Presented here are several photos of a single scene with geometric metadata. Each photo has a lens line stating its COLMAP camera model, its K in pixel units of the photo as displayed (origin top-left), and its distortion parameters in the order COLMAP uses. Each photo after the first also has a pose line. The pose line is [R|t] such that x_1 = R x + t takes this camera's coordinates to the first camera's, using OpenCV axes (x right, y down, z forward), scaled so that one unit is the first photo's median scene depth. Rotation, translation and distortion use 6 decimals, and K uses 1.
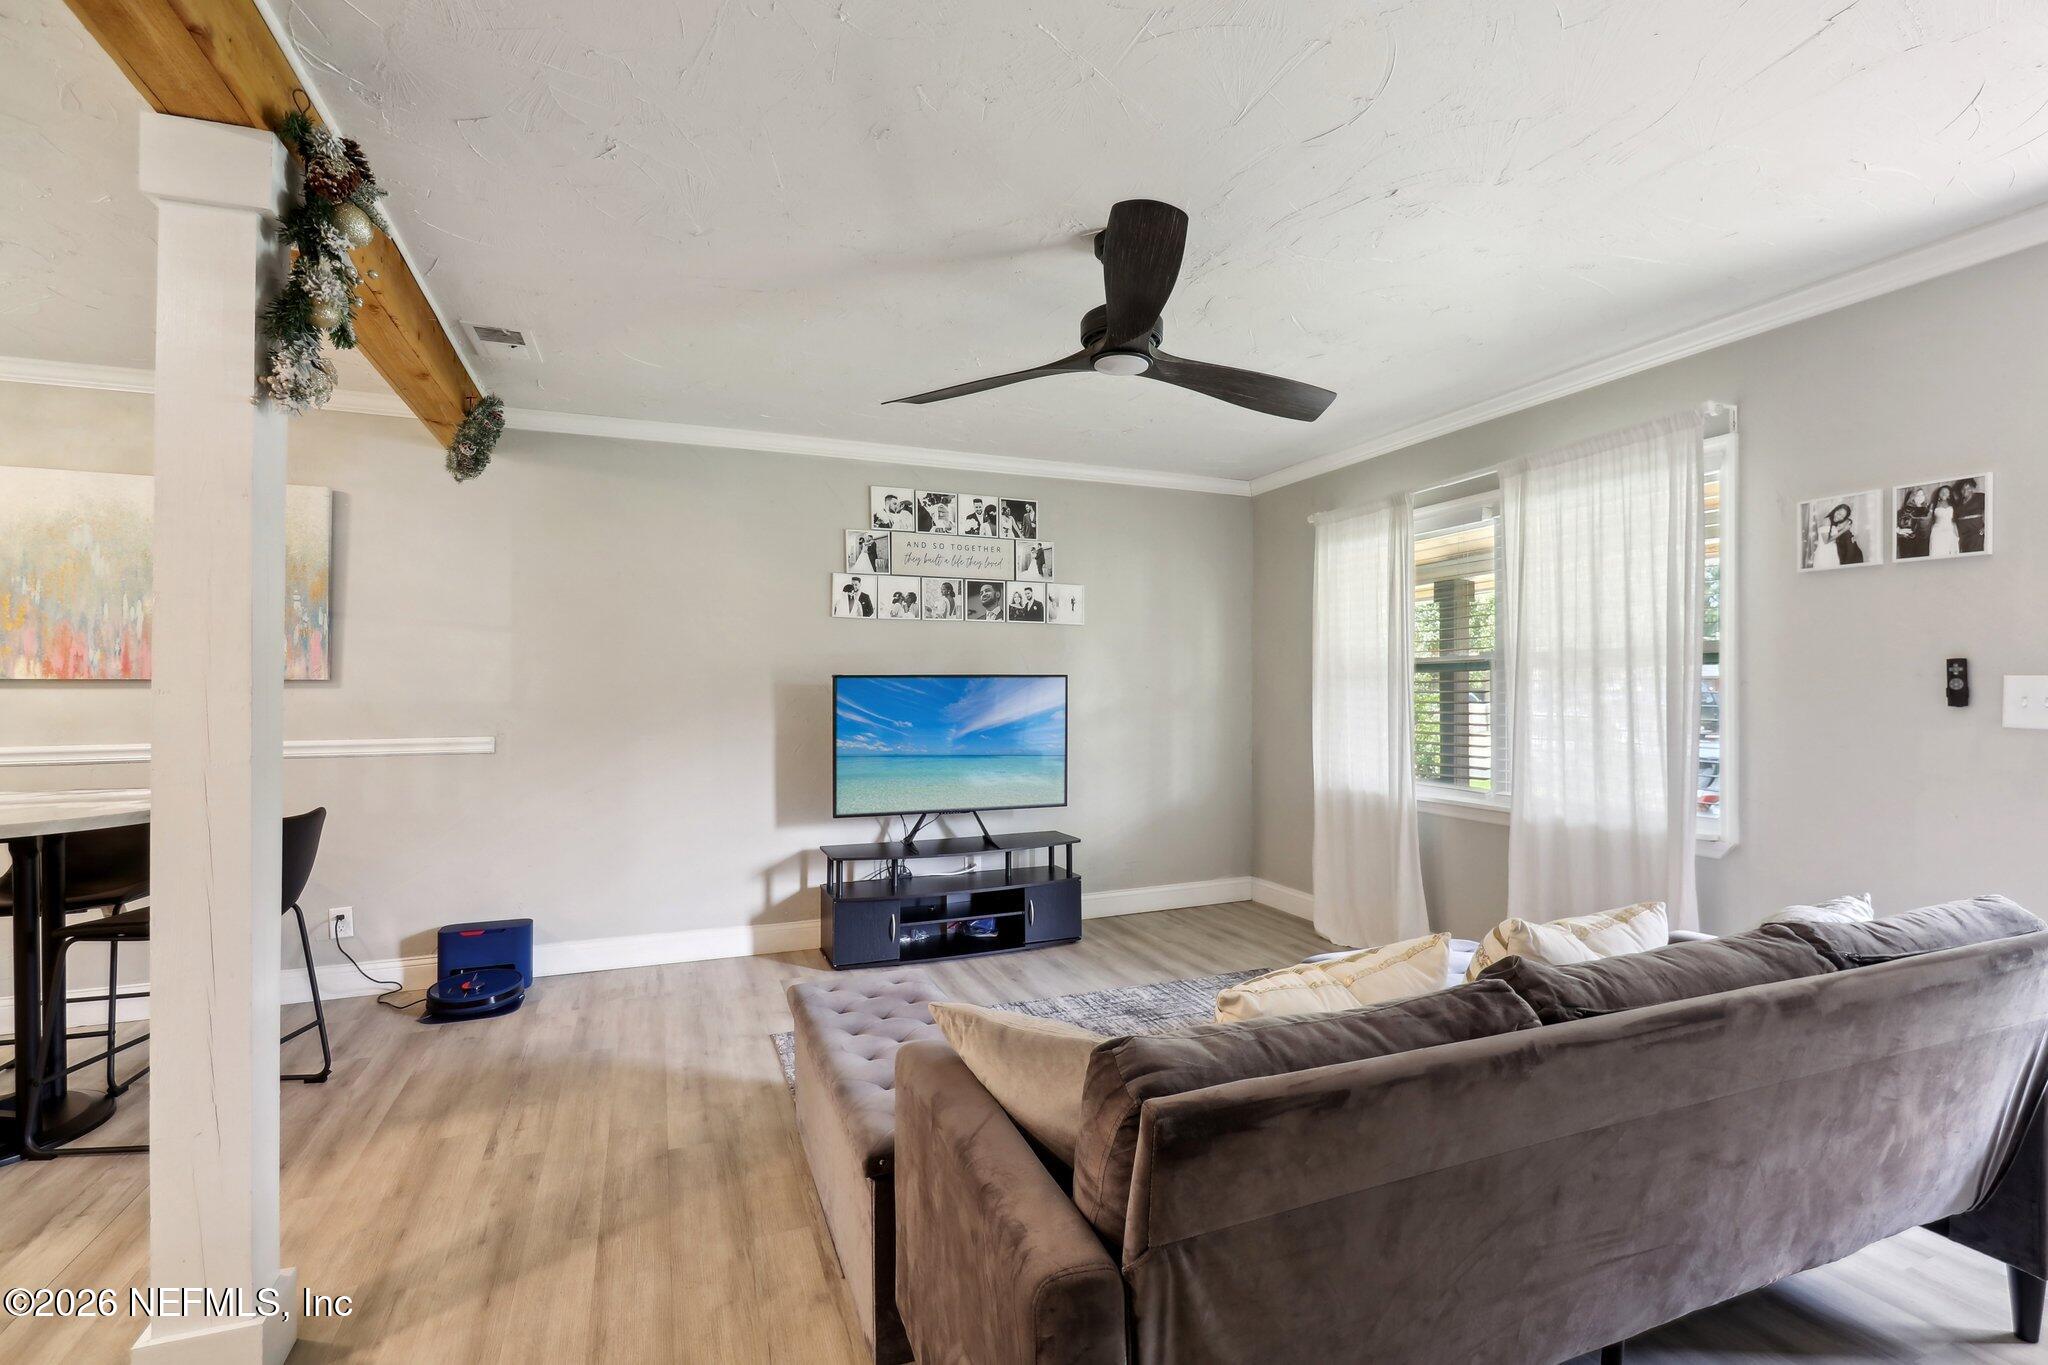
lens RADIAL K [[960.8, 0, 1072.2], [0, 960.8, 673.9], [0, 0, 1]] dist [0.017844, -0.012463]
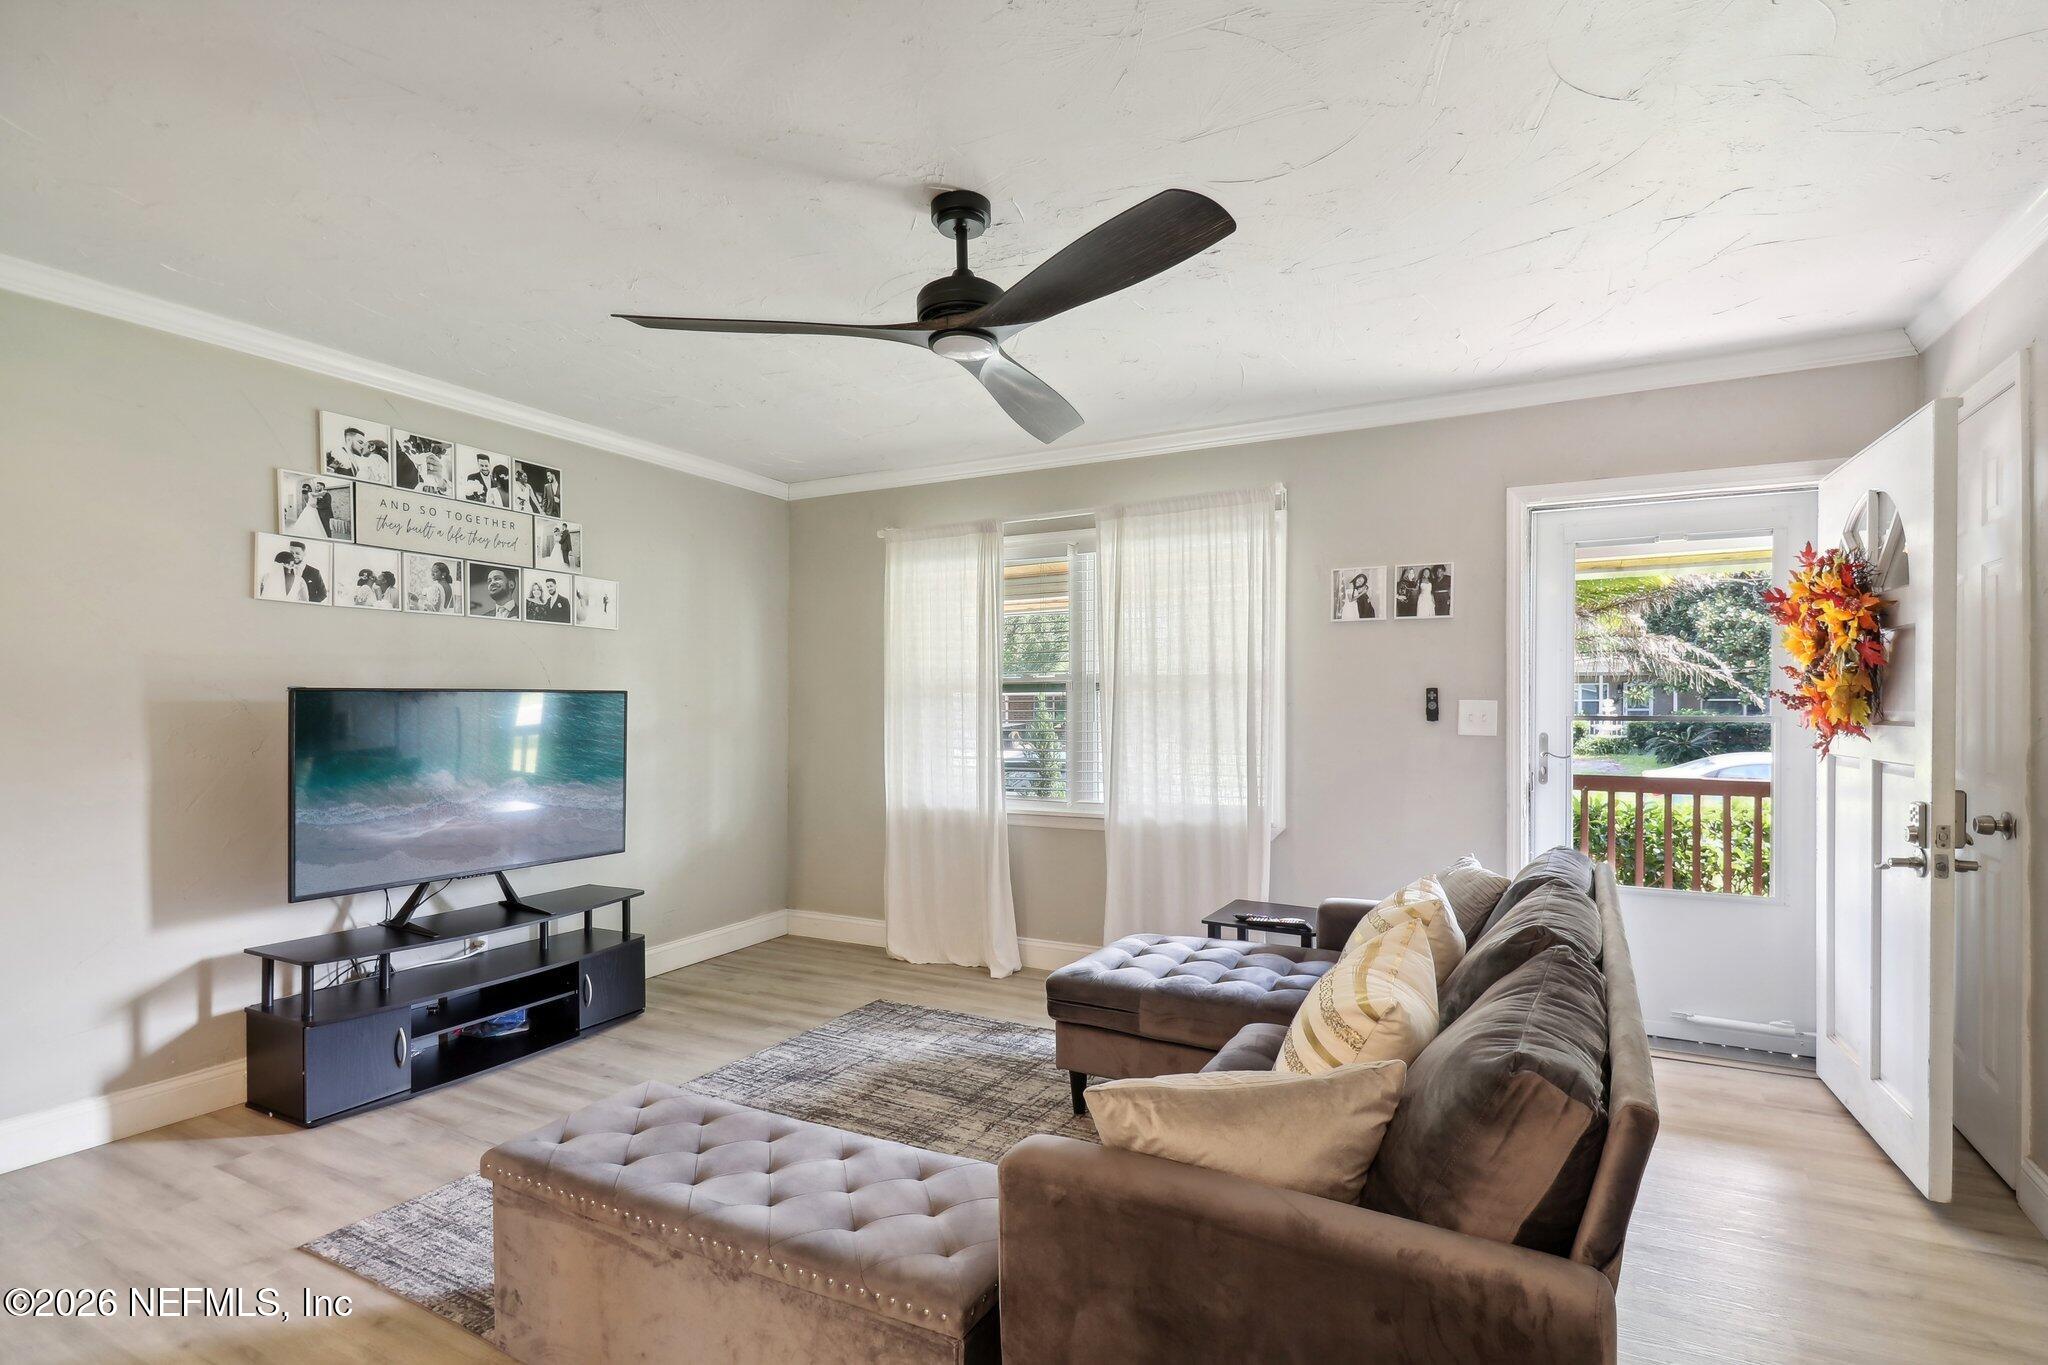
lens RADIAL K [[960.8, 0, 1059.9], [0, 960.8, 706.1], [0, 0, 1]] dist [0.017844, -0.012463]
pose [[0.767654, 0.001725, 0.640862, -0.284650], [-0.010834, 0.999888, 0.010286, 0.001605], [-0.640772, -0.014839, 0.767587, 0.158298]]
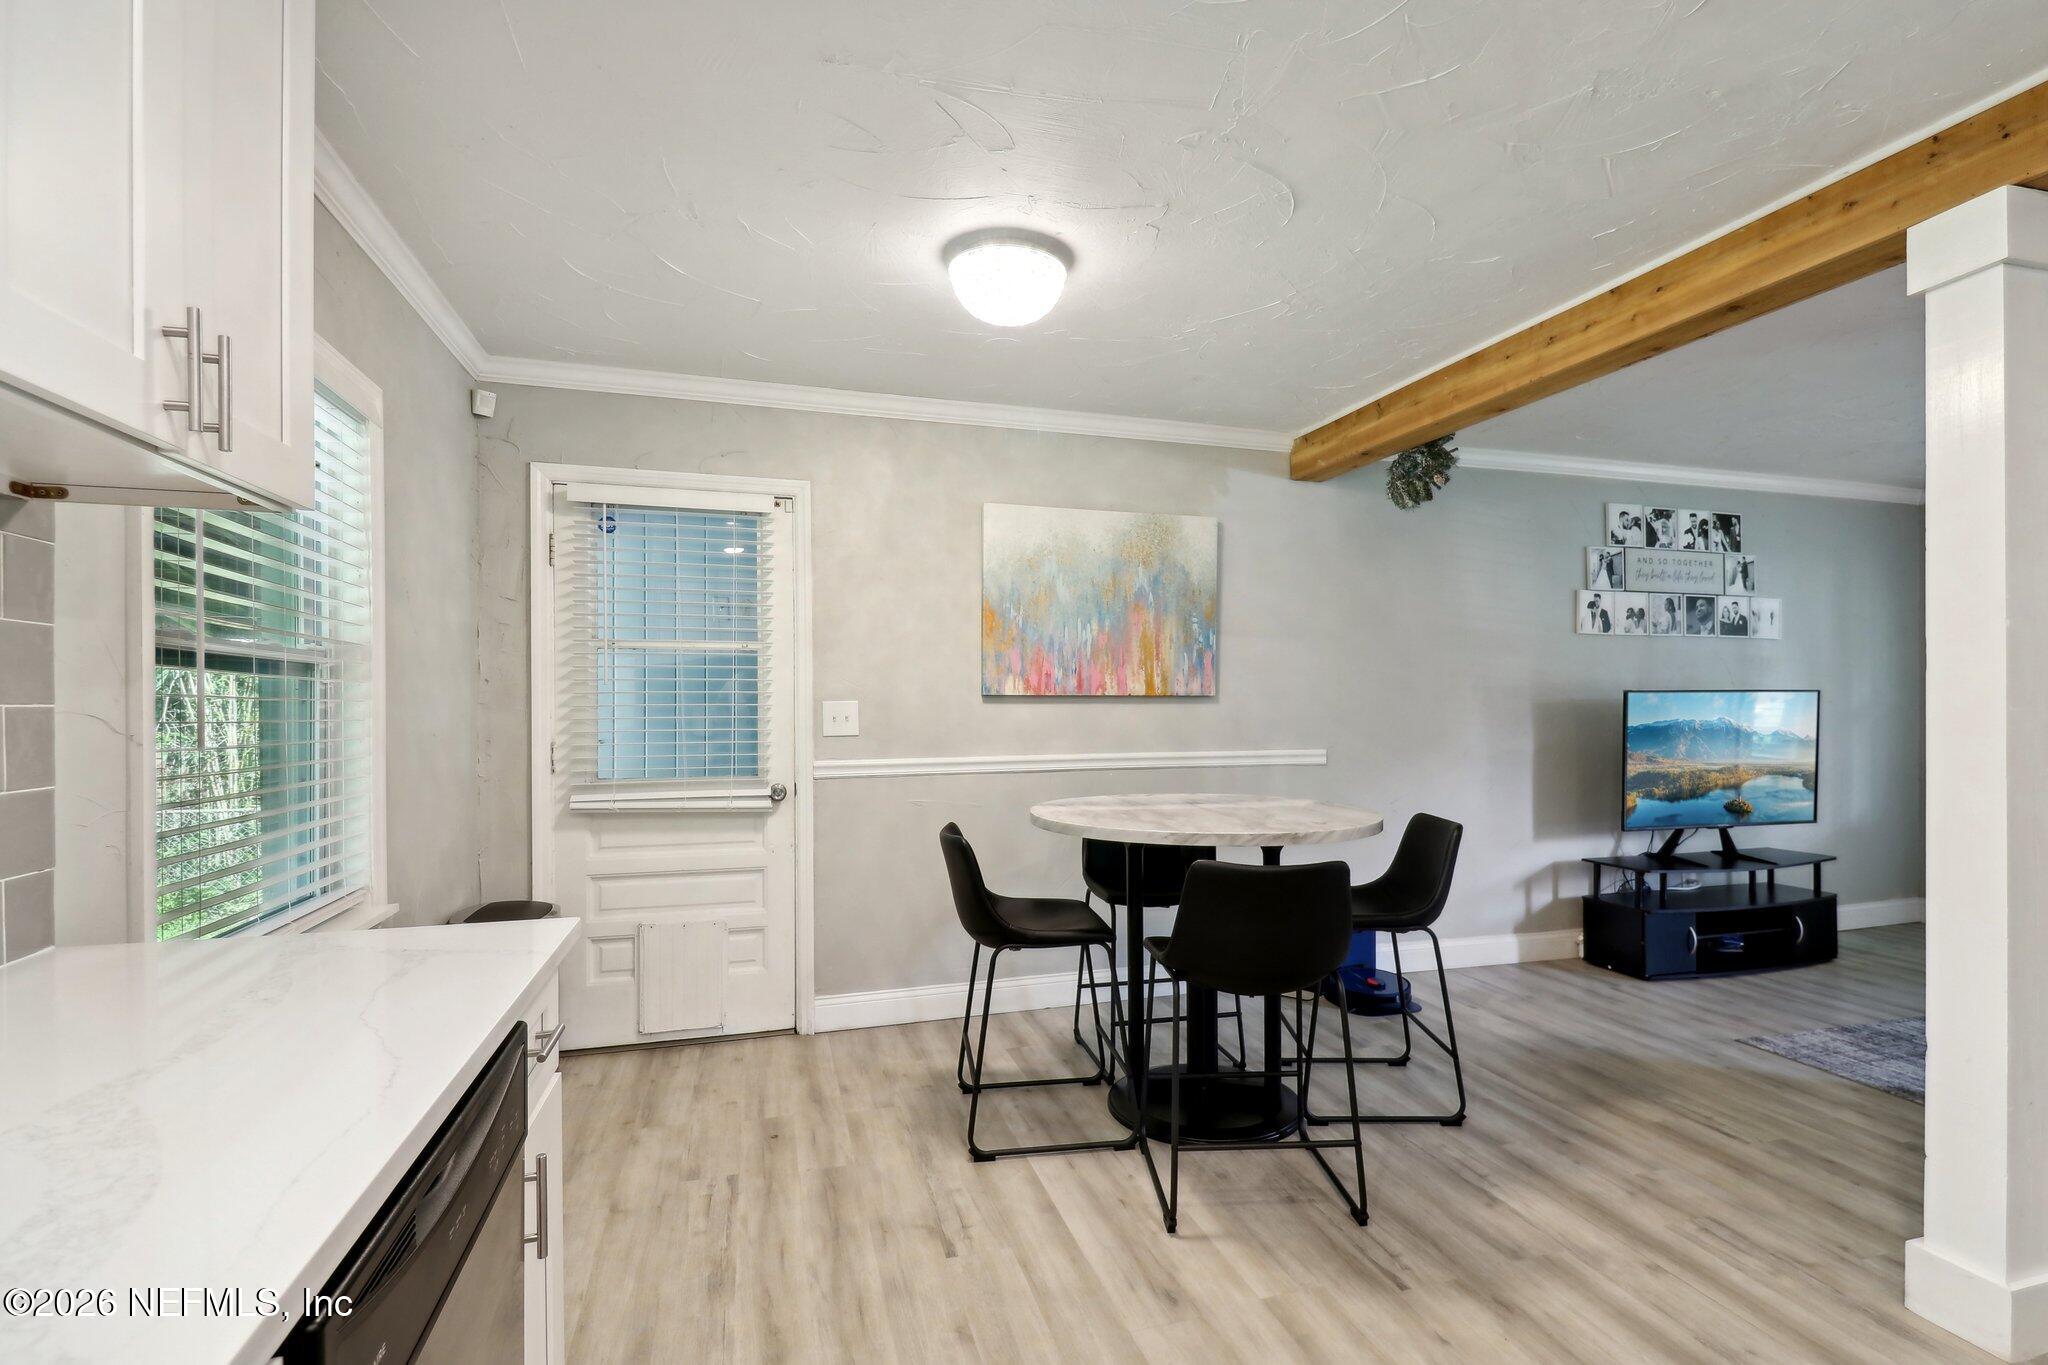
lens RADIAL K [[960.8, 0, 1054.6], [0, 960.8, 709.2], [0, 0, 1]] dist [0.017844, -0.012463]
pose [[0.994135, -0.001452, -0.108135, -0.782910], [0.003098, 0.999882, 0.015051, 0.004154], [0.108100, -0.015297, 0.994022, -0.082481]]
